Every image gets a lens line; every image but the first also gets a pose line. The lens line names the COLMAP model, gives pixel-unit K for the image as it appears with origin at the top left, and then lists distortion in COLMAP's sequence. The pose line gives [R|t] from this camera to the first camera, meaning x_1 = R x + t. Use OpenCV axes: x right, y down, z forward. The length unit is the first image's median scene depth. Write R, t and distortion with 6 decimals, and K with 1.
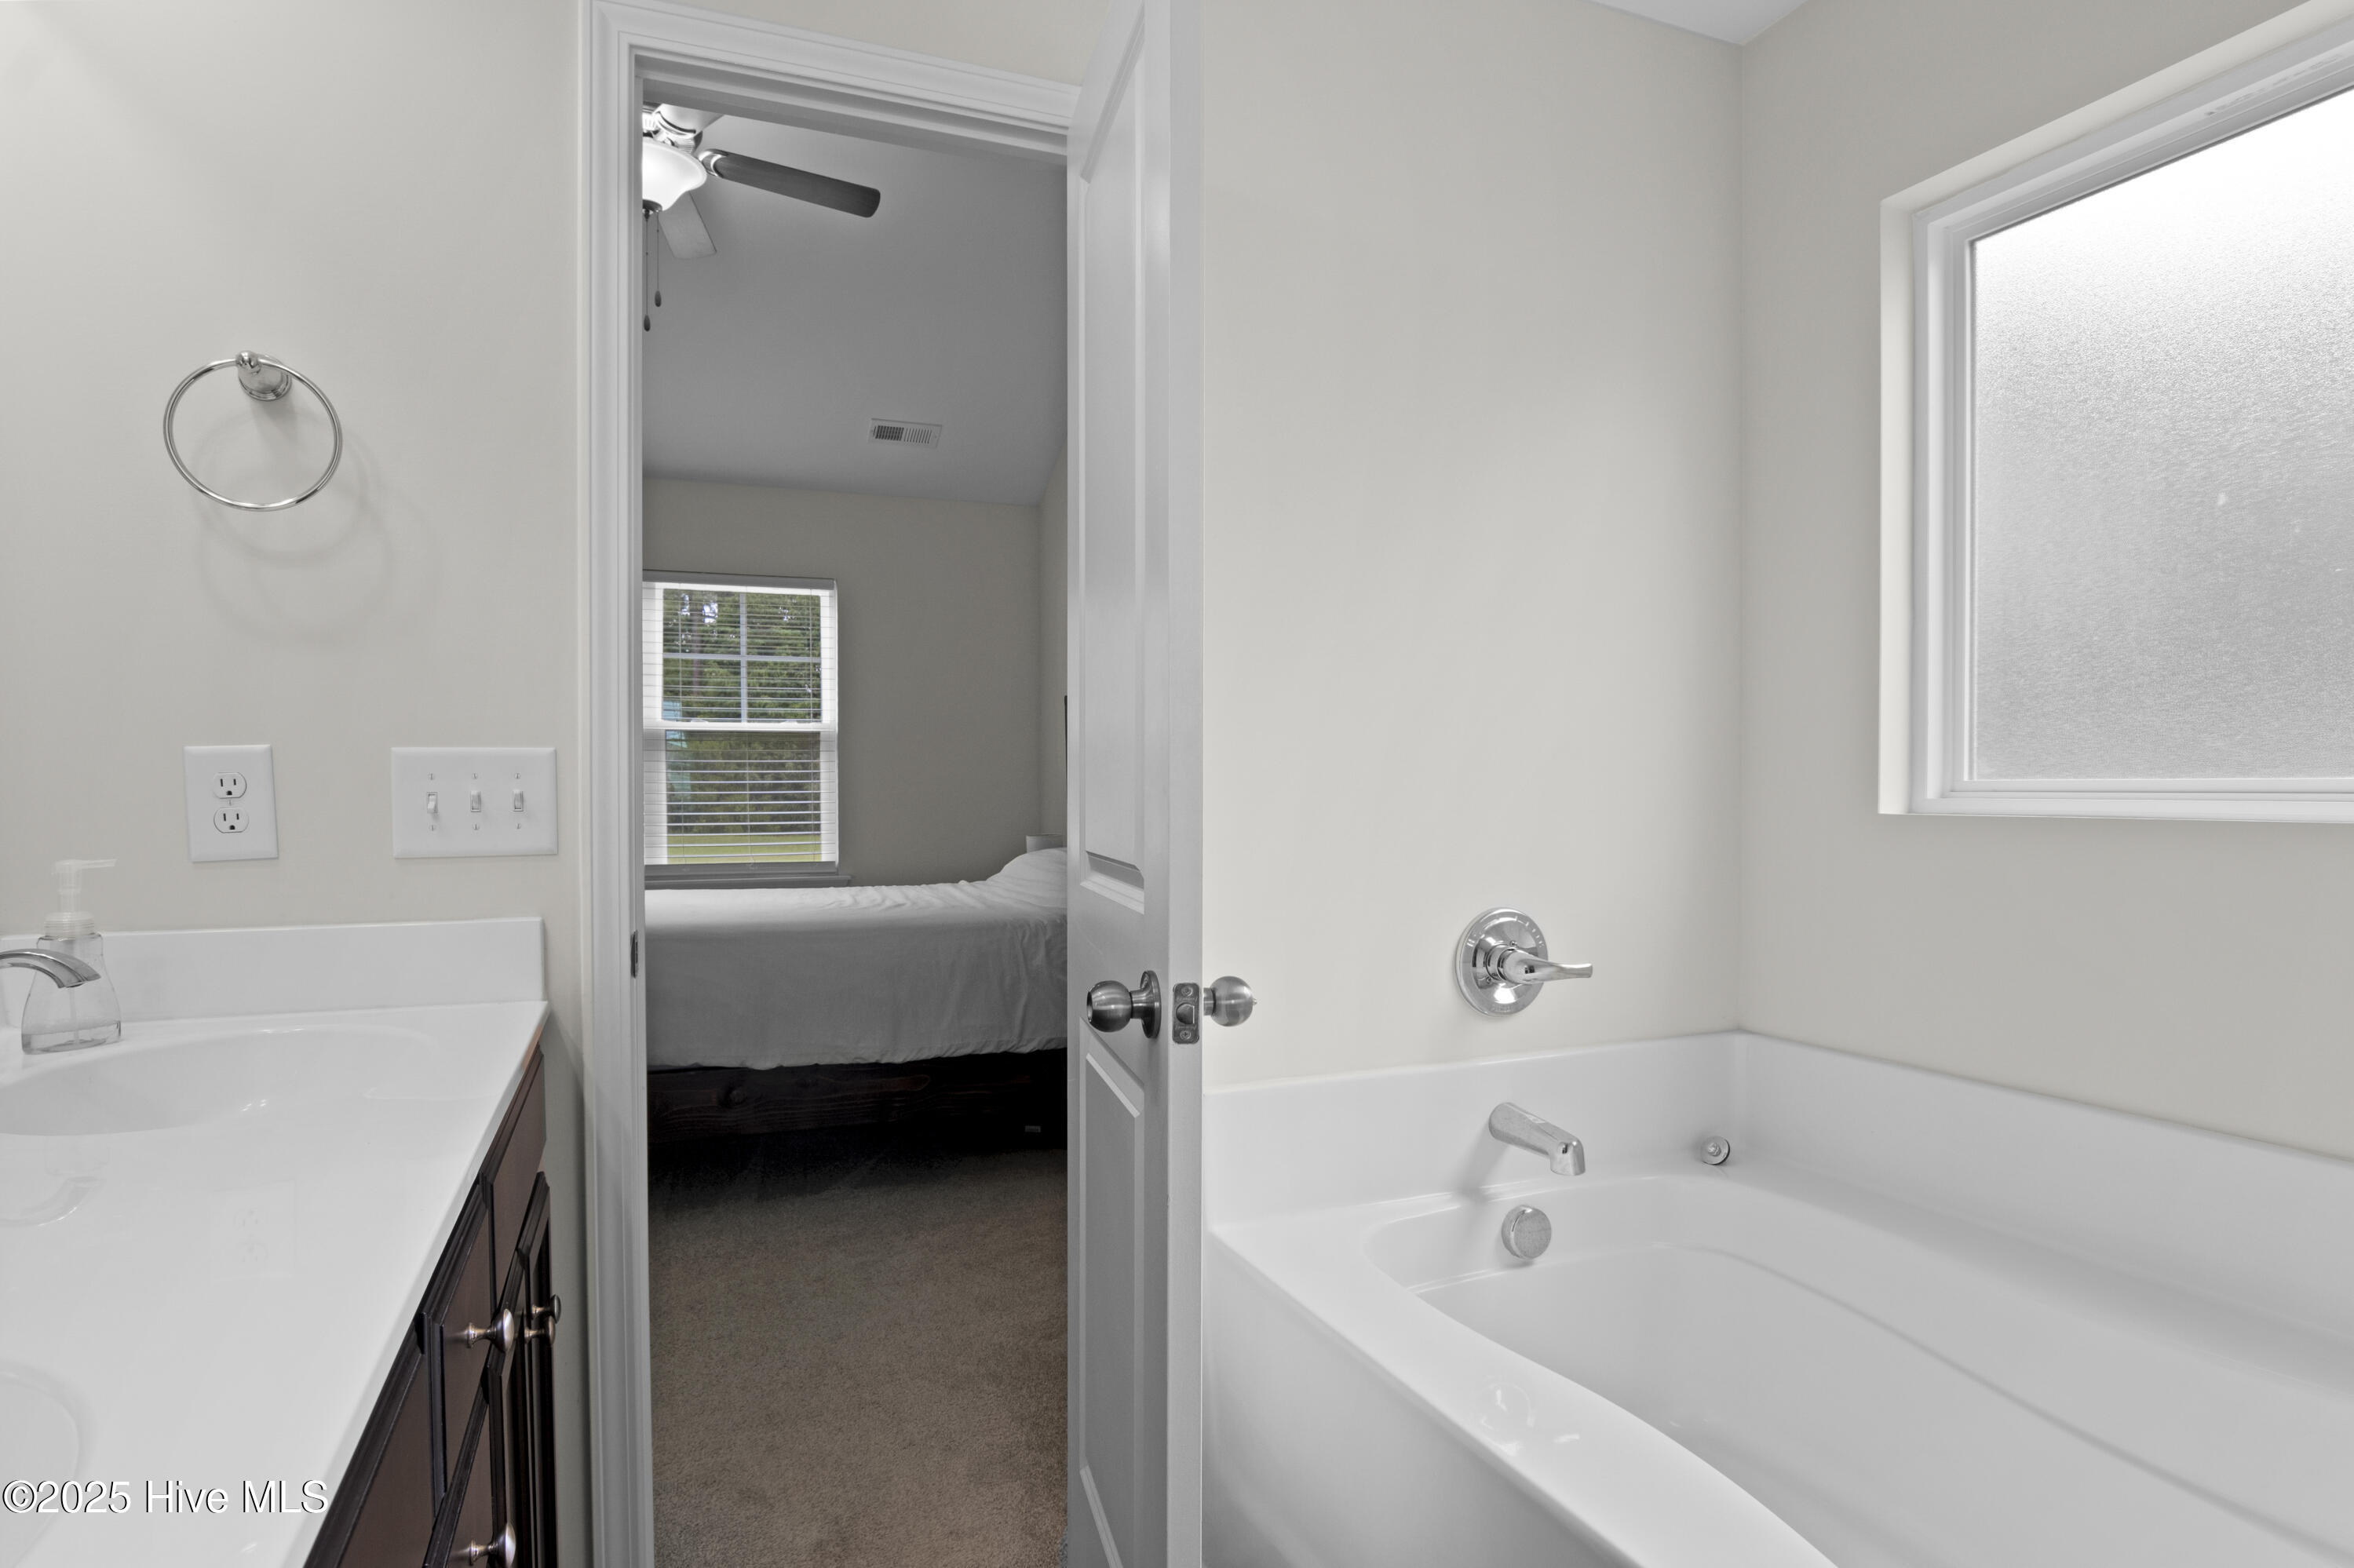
lens RADIAL K [[1289.3, 0, 1179.5], [0, 1289.3, 800.6], [0, 0, 1]] dist [-0.025206, -0.003498]
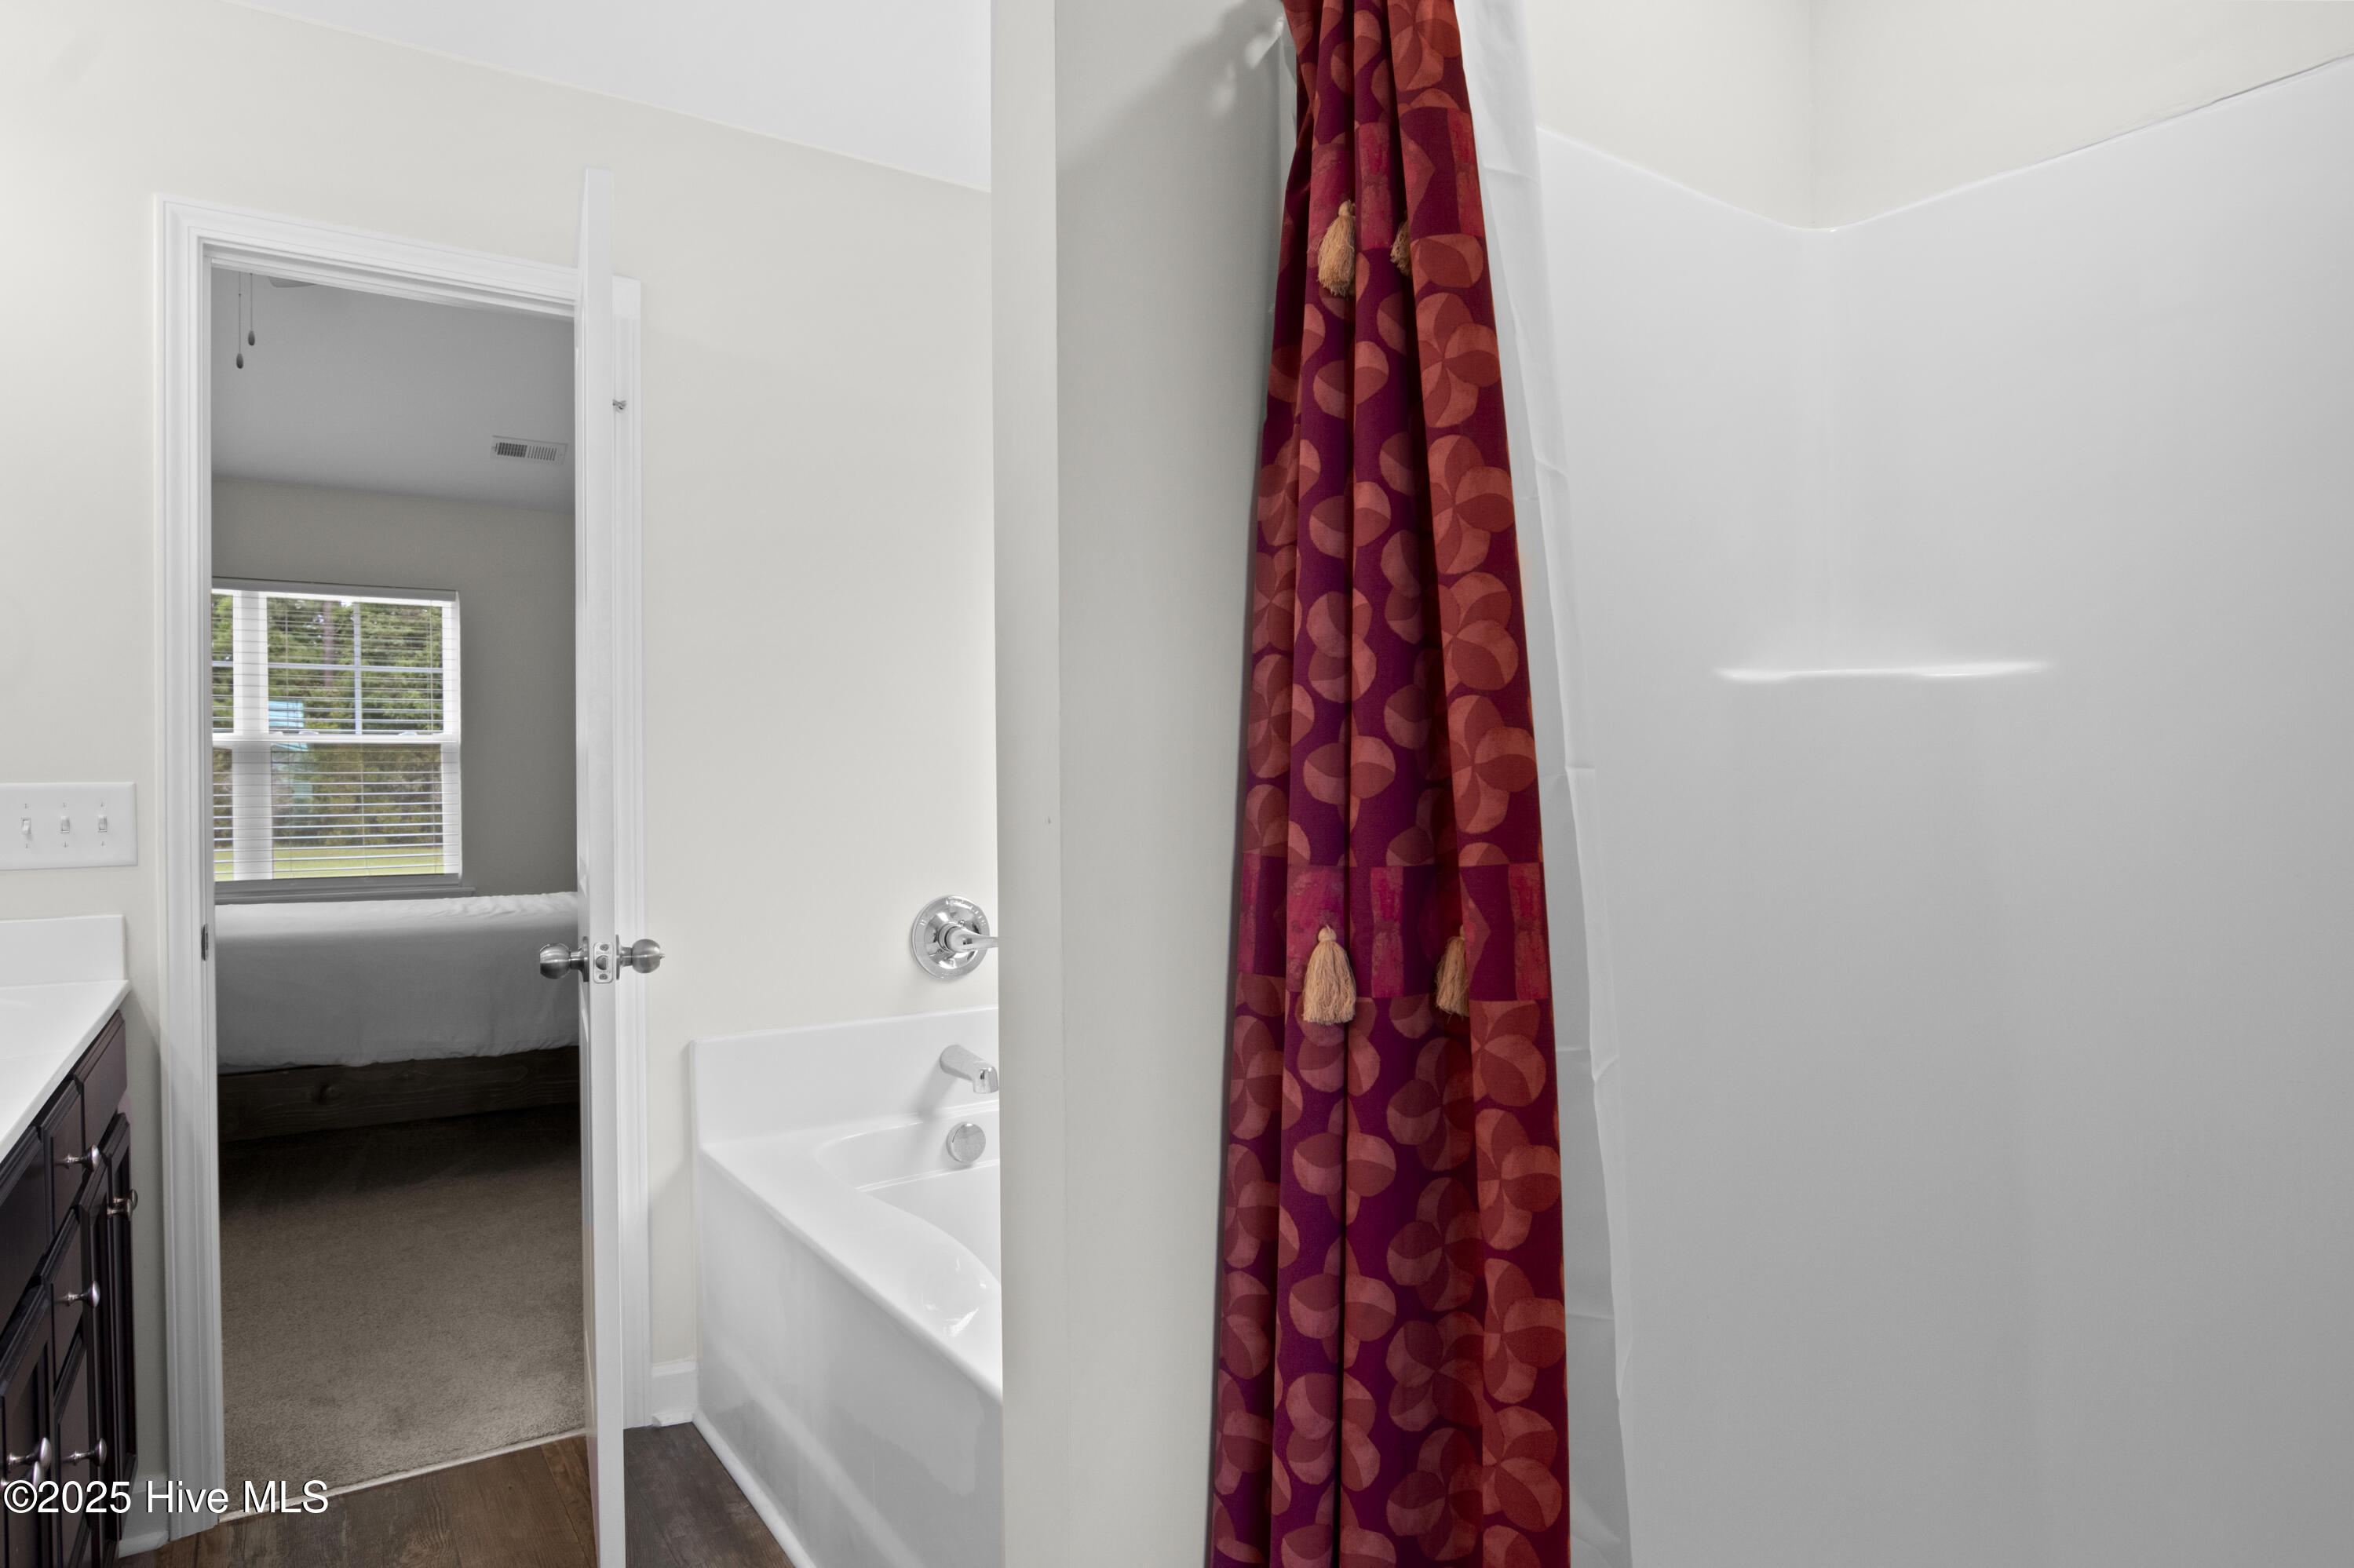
lens RADIAL K [[1354.9, 0, 1177.5], [0, 1354.9, 786.3], [0, 0, 1]] dist [-0.027747, 0.002615]
pose [[0.979470, -0.006467, 0.201487, 0.119212], [0.008898, 0.999898, -0.011164, -0.005697], [-0.201394, 0.012727, 0.979428, -0.231462]]
